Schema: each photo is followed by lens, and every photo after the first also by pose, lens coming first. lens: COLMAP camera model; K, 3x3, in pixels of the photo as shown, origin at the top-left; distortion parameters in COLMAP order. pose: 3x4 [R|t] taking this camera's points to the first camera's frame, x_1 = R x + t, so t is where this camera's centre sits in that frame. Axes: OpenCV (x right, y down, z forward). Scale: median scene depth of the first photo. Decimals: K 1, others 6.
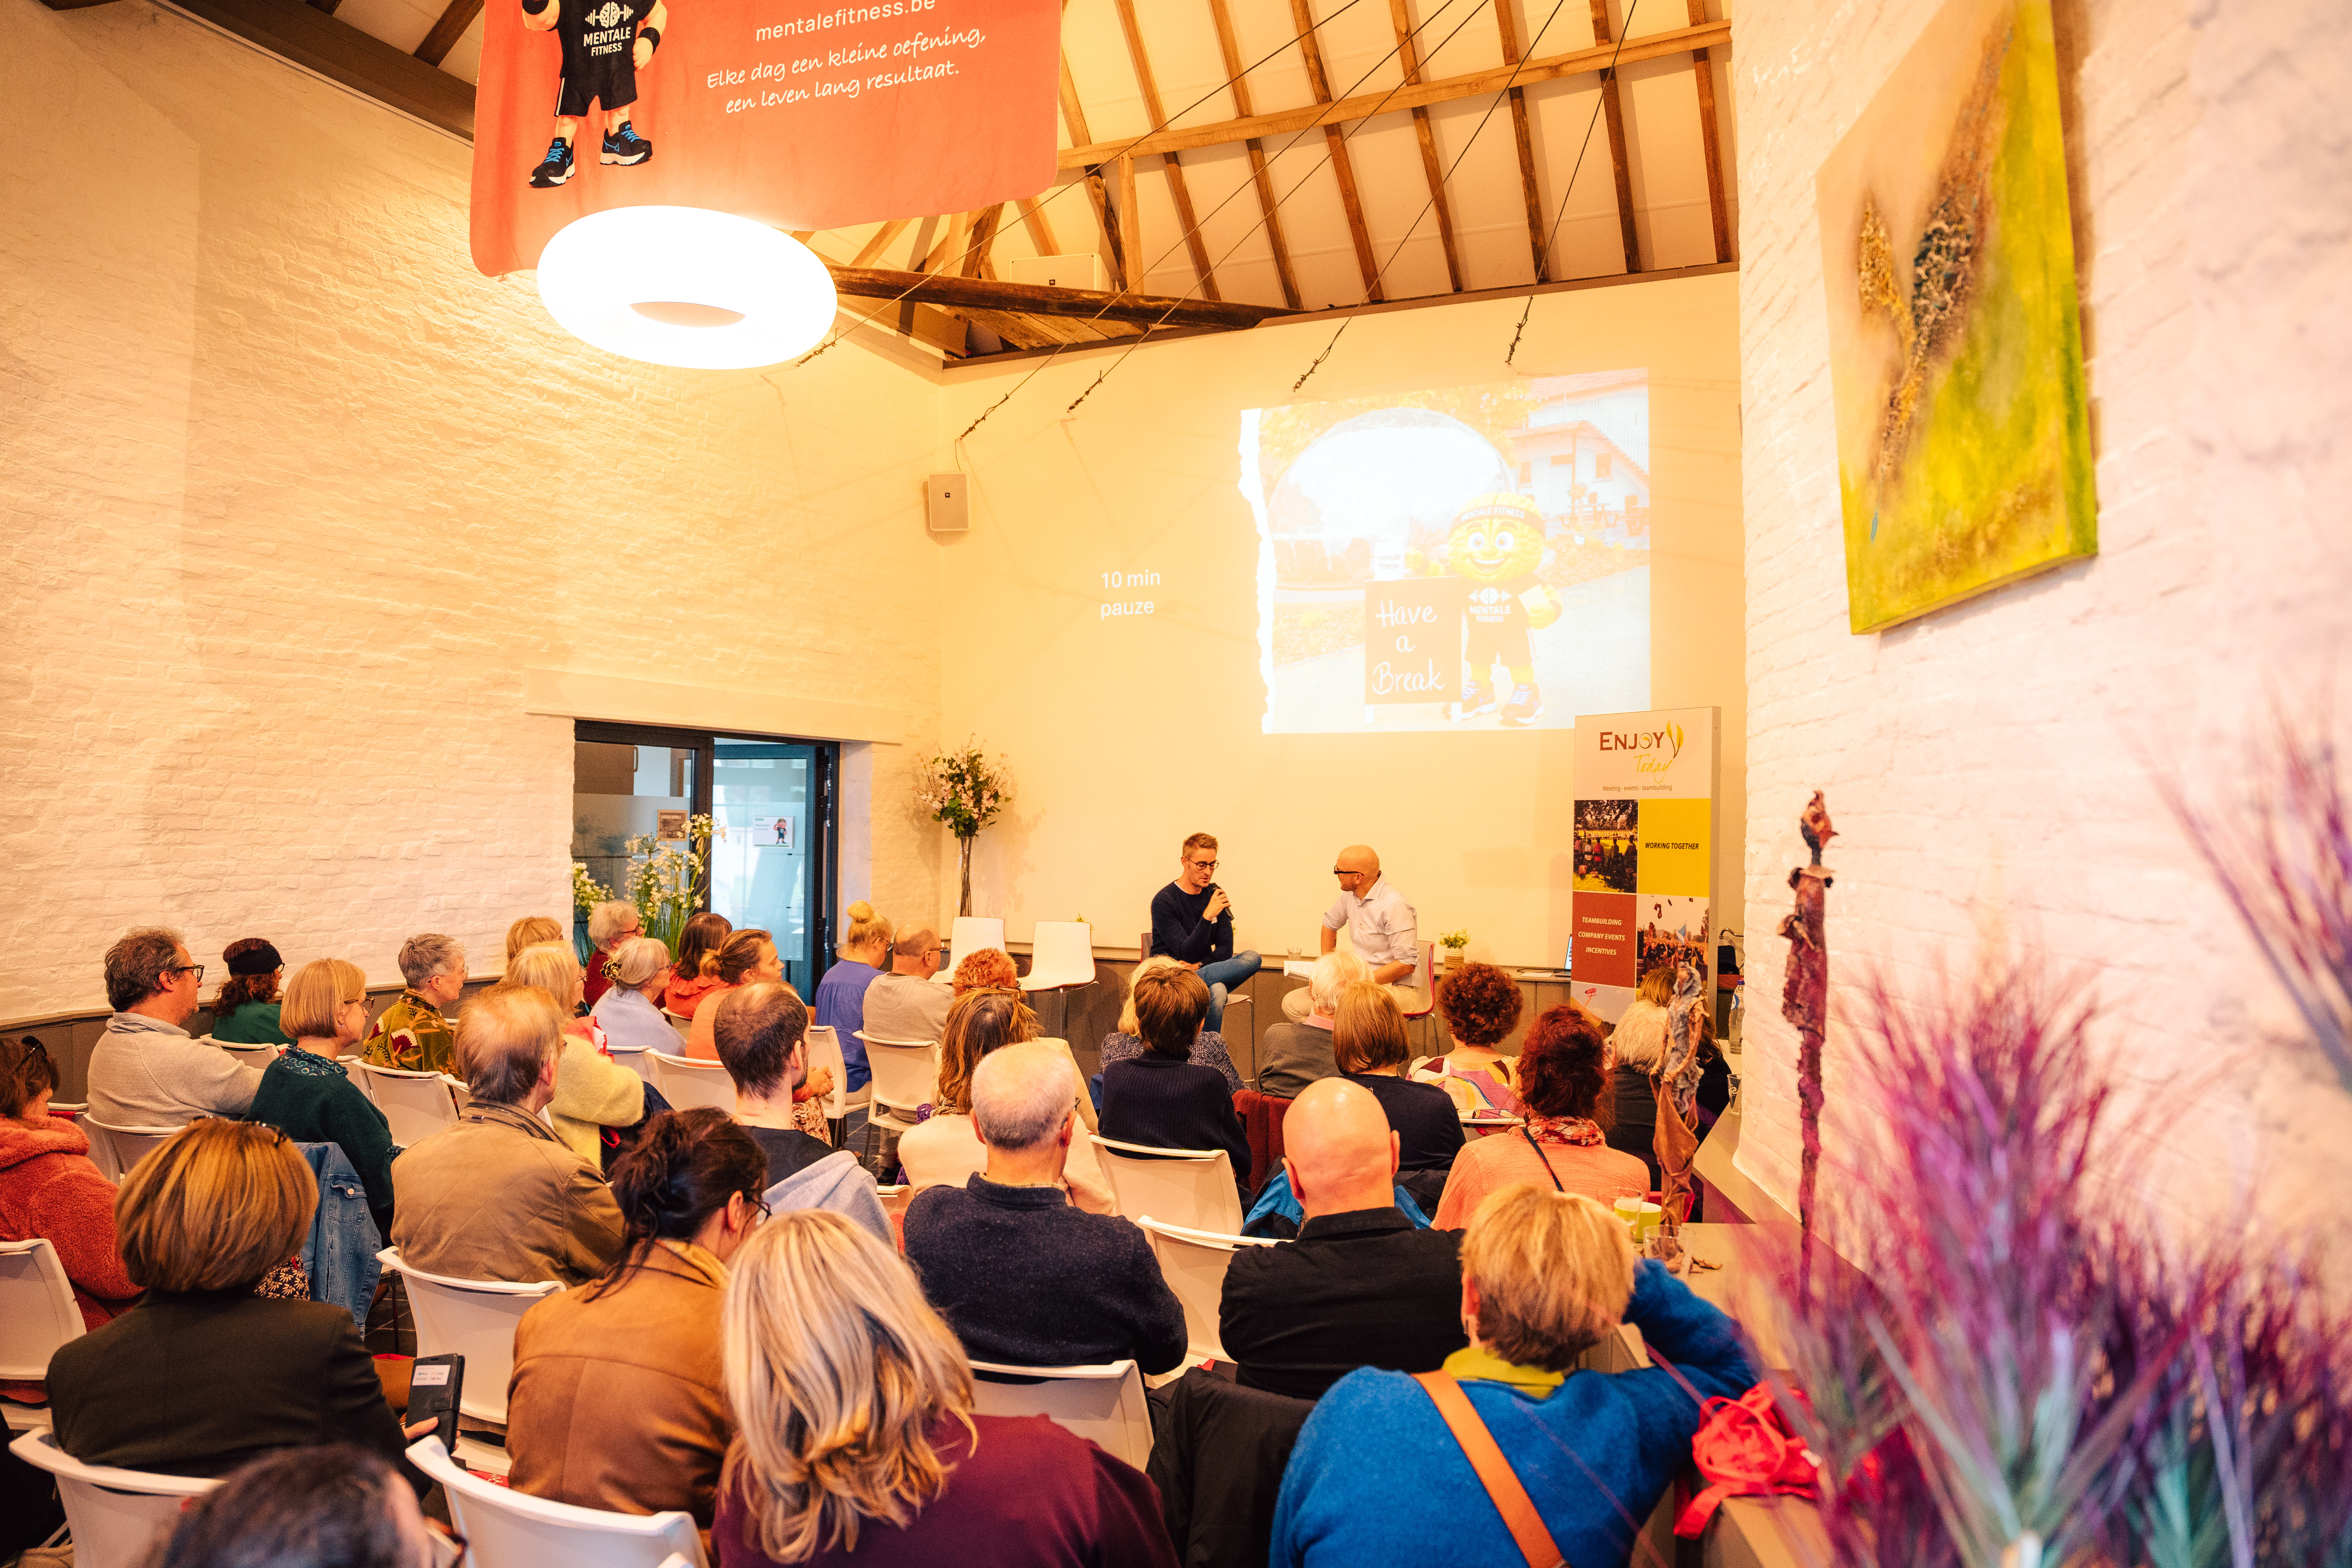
lens RADIAL K [[1631.9, 0, 1172.9], [0, 1631.9, 796.1], [0, 0, 1]] dist [-0.149004, 0.070444]
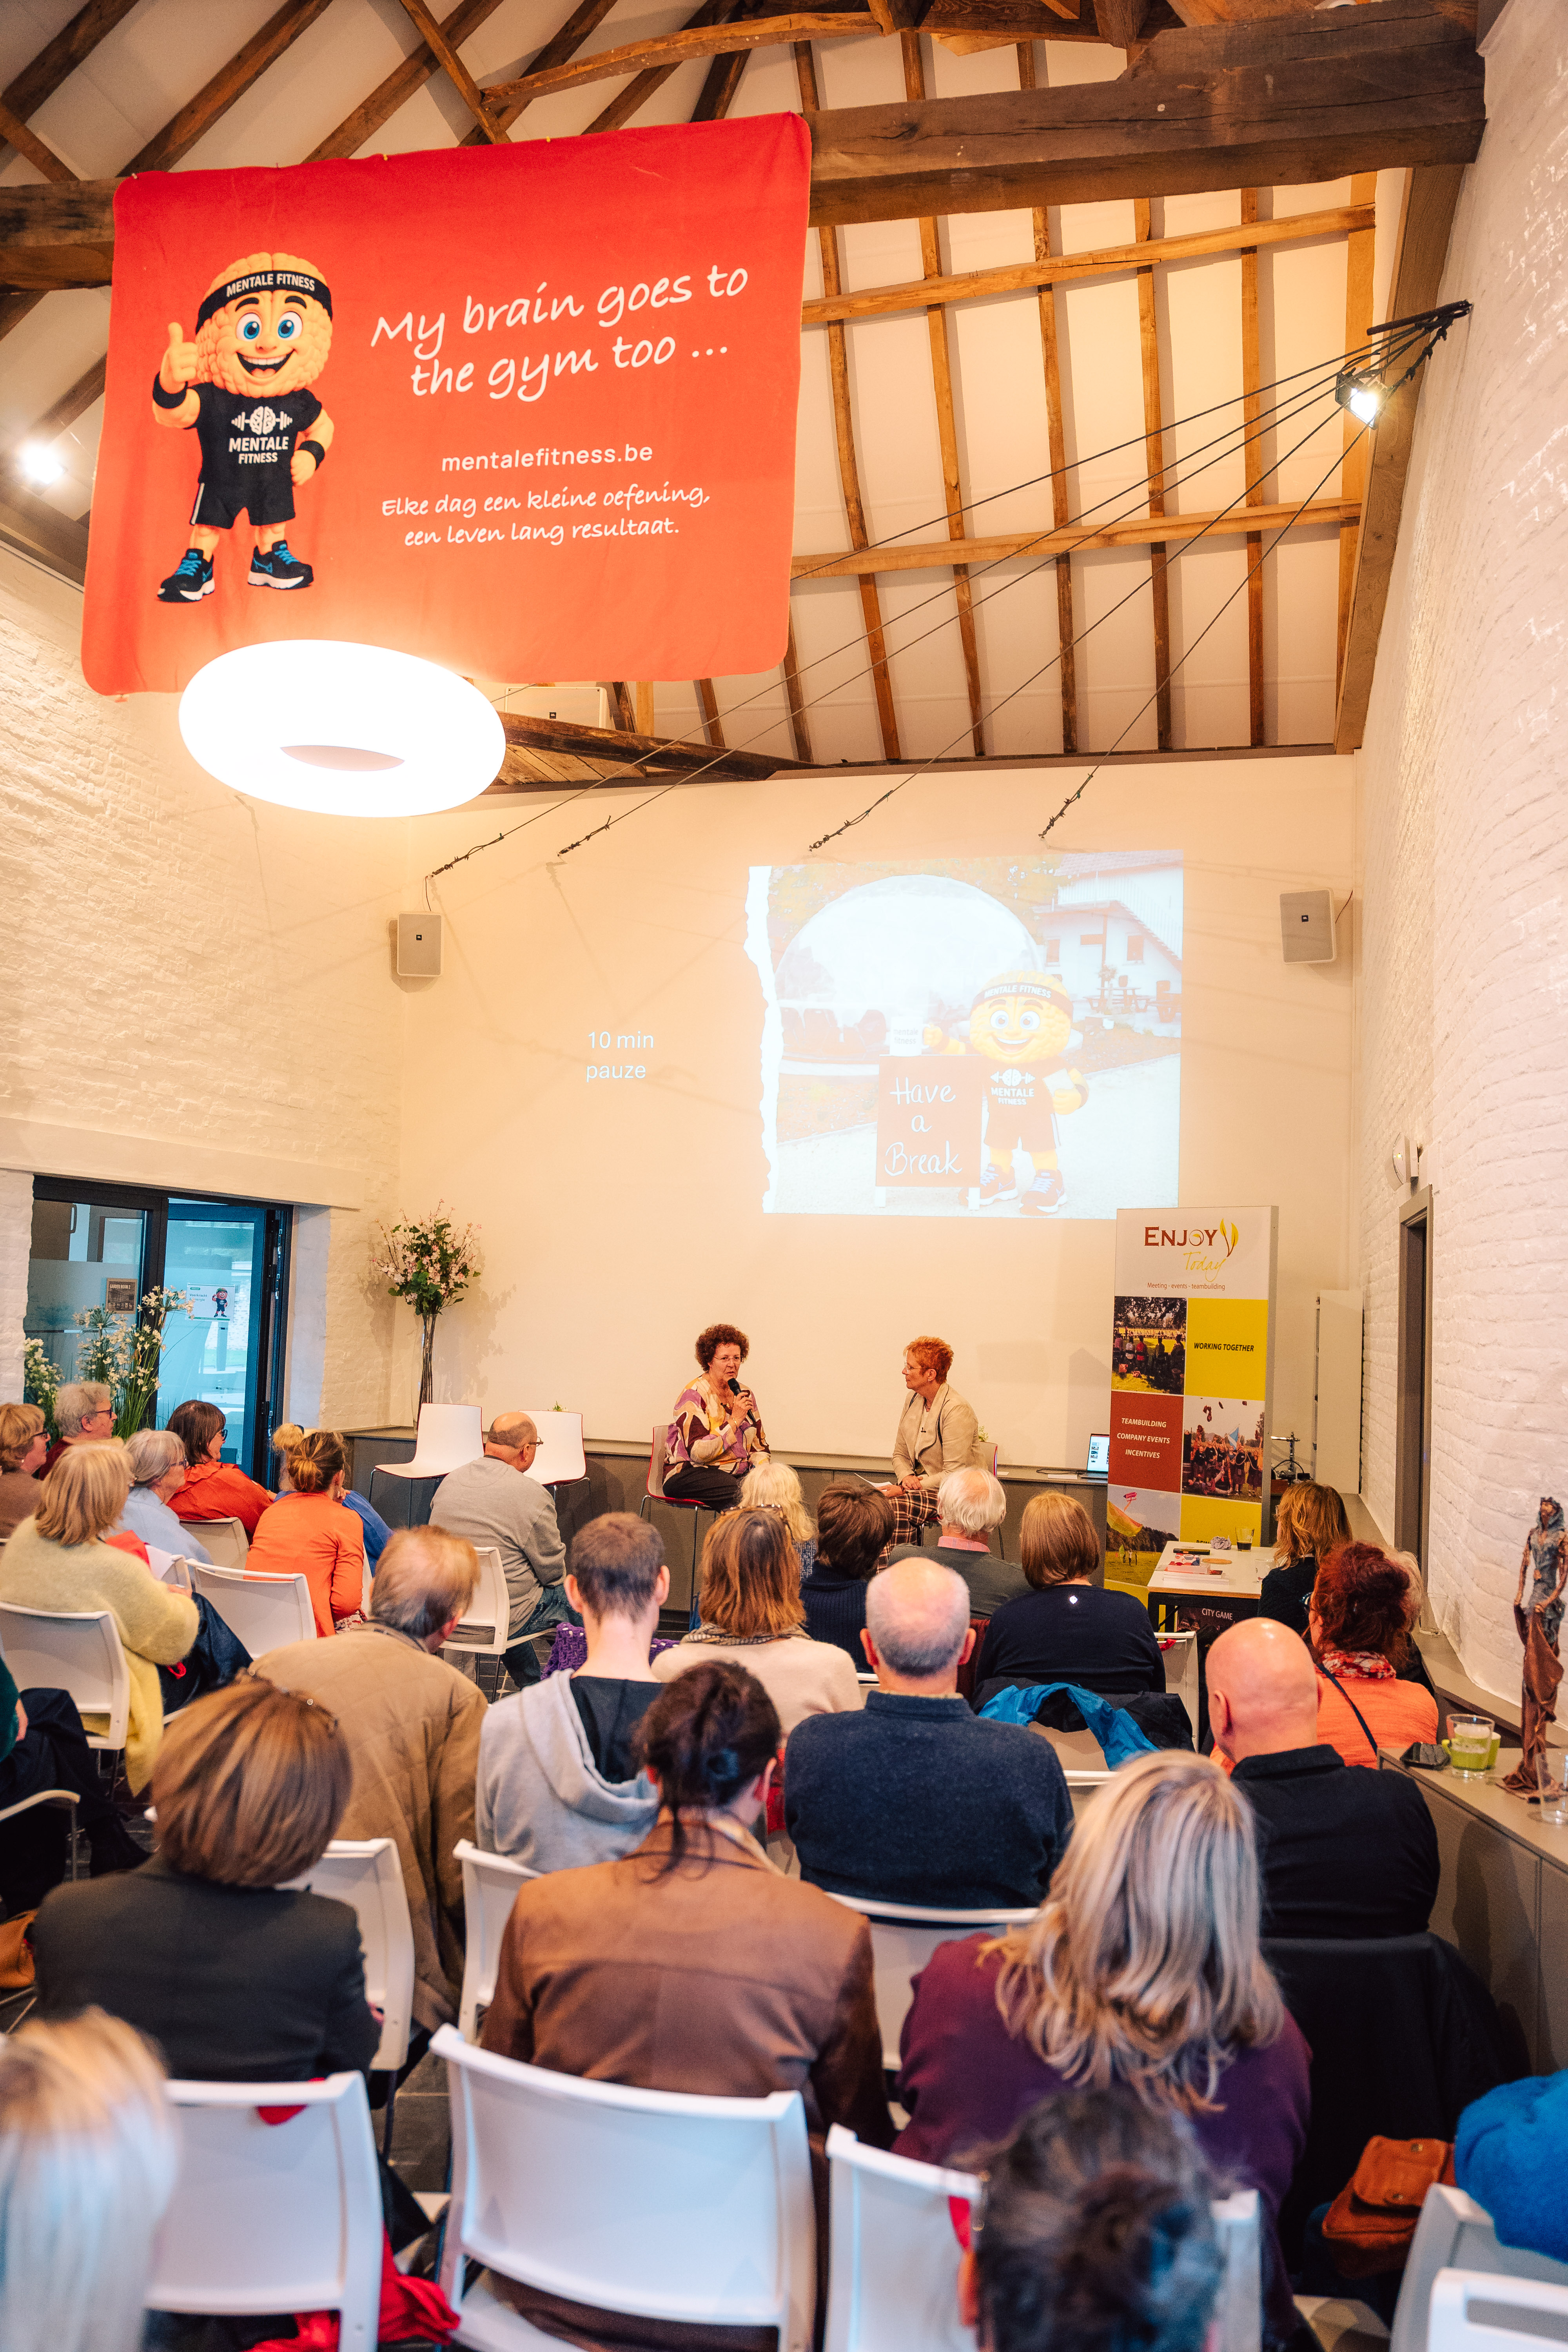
lens RADIAL K [[1788.8, 0, 784.0], [0, 1788.8, 1176.0], [0, 0, 1]] dist [-0.107737, 0.001613]
pose [[0.985830, 0.035563, 0.163932, -0.116229], [-0.028096, 0.998469, -0.047646, -0.012123], [-0.165375, 0.042365, 0.985320, -0.016407]]
